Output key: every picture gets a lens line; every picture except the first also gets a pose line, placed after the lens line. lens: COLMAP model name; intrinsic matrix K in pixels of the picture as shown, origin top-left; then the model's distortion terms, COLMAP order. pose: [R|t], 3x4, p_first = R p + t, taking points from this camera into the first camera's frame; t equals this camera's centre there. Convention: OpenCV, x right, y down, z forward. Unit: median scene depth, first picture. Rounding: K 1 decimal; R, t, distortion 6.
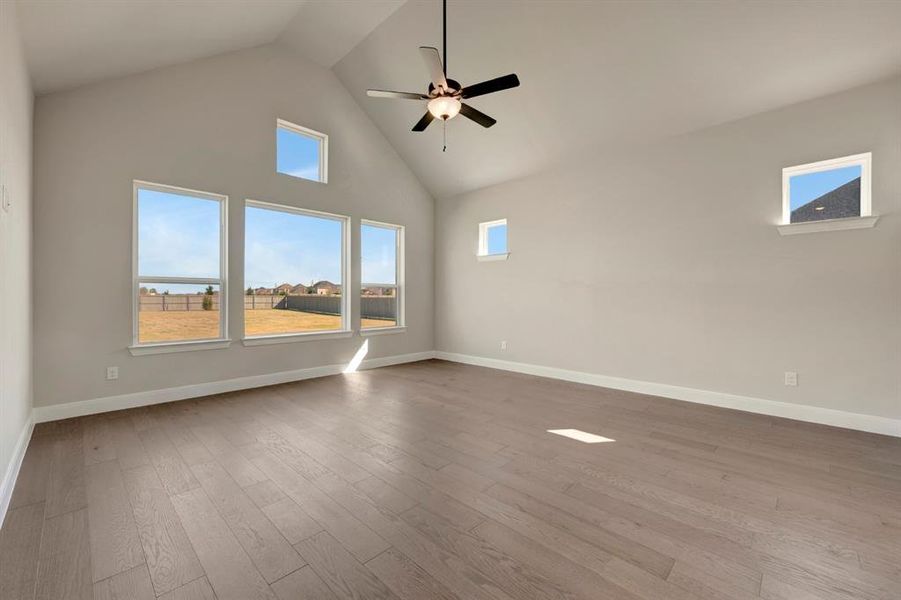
lens RADIAL K [[359.1, 0, 455.2], [0, 359.1, 297.2], [0, 0, 1]] dist [-0.004825, -0.000025]
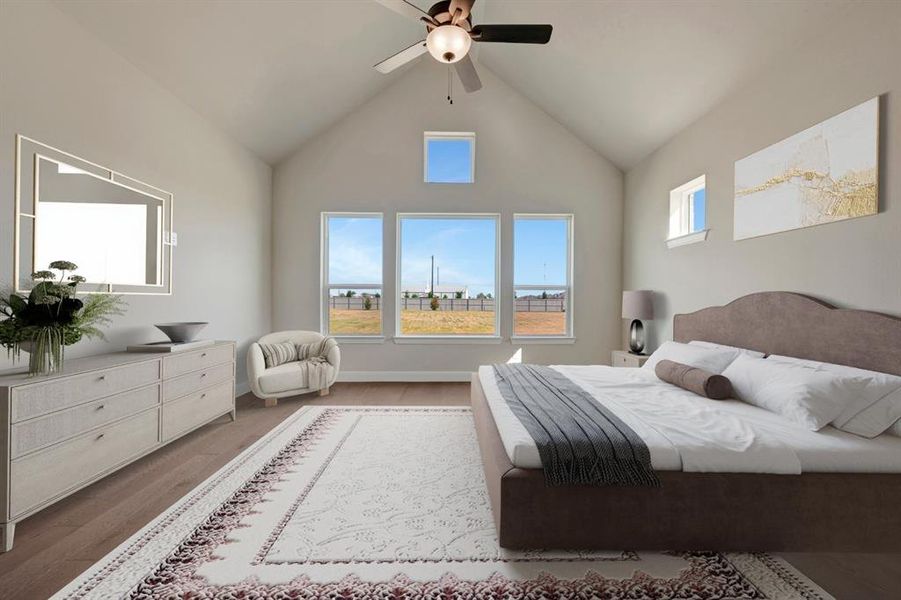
lens RADIAL K [[359.1, 0, 454.6], [0, 359.1, 296.2], [0, 0, 1]] dist [-0.004825, -0.000025]
pose [[0.721726, -0.003146, -0.692172, 0.263066], [-0.005928, 0.999925, -0.010725, 0.000074], [0.692154, 0.011844, 0.721653, 0.259171]]
